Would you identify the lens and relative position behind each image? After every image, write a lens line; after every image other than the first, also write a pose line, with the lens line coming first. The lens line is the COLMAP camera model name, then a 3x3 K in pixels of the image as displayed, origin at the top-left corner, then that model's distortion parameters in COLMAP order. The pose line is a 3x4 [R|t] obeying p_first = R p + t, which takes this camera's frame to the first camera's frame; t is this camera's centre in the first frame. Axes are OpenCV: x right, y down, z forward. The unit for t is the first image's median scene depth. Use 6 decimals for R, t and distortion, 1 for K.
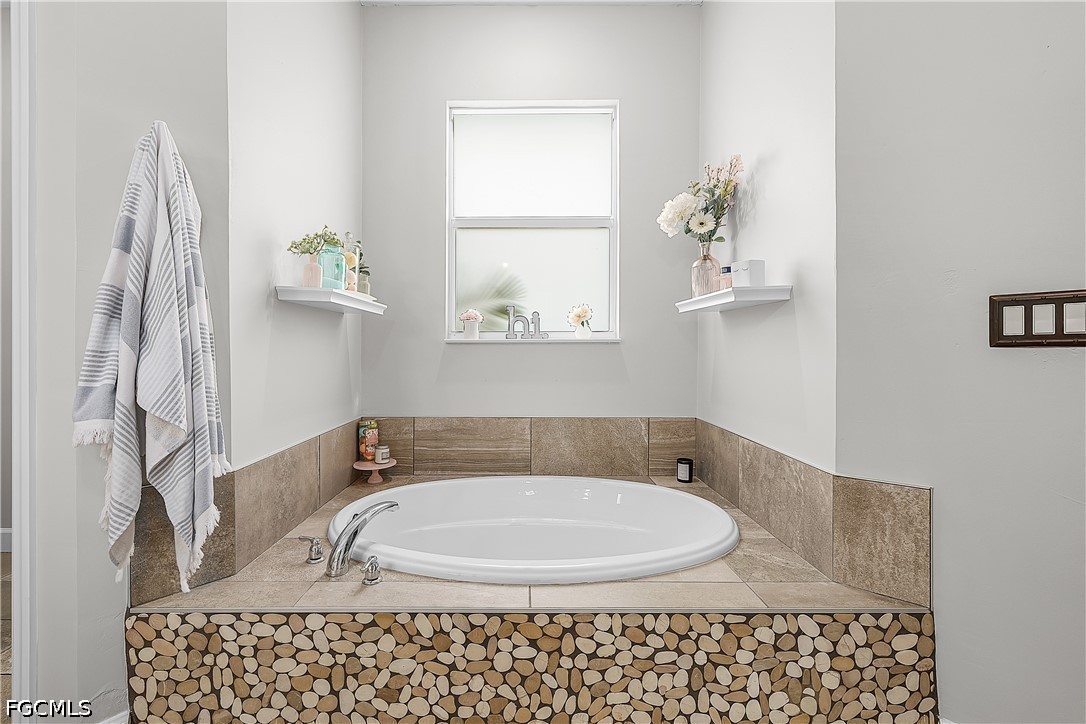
lens RADIAL K [[461.9, 0, 544.9], [0, 461.9, 348.1], [0, 0, 1]] dist [-0.000553, -0.000220]
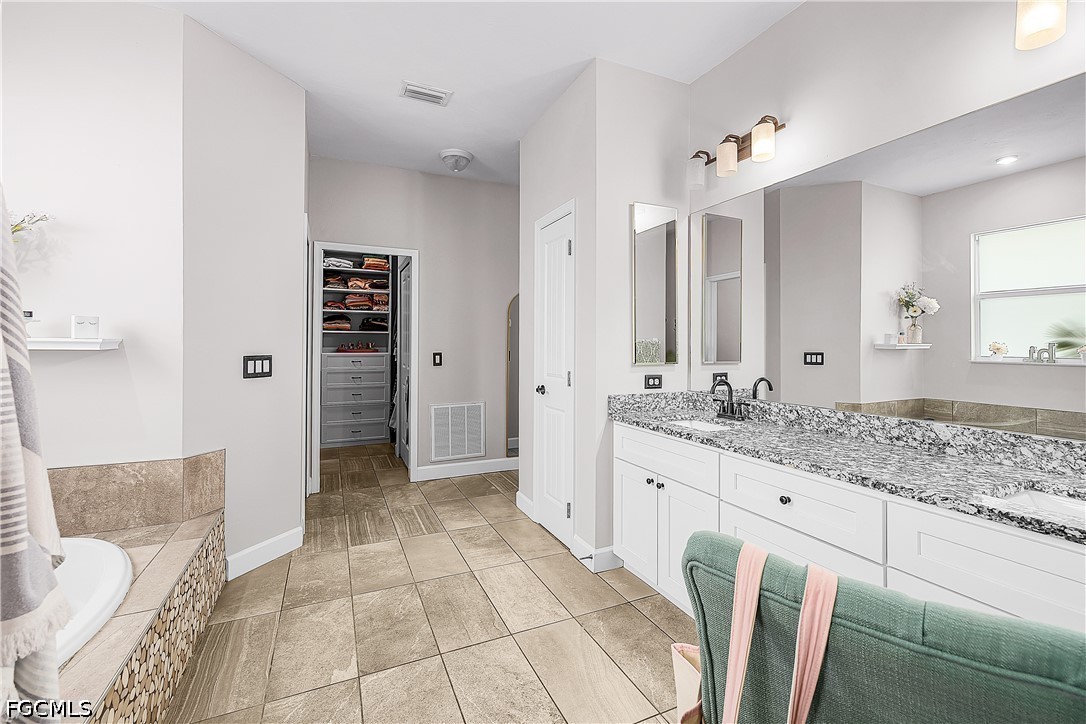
lens RADIAL K [[461.9, 0, 544.9], [0, 461.9, 348.1], [0, 0, 1]] dist [-0.000553, -0.000220]
pose [[-0.401652, -0.005099, 0.915778, -1.294684], [-0.001487, 0.999987, 0.004915, -0.122651], [-0.915791, 0.000612, -0.401655, 0.422096]]
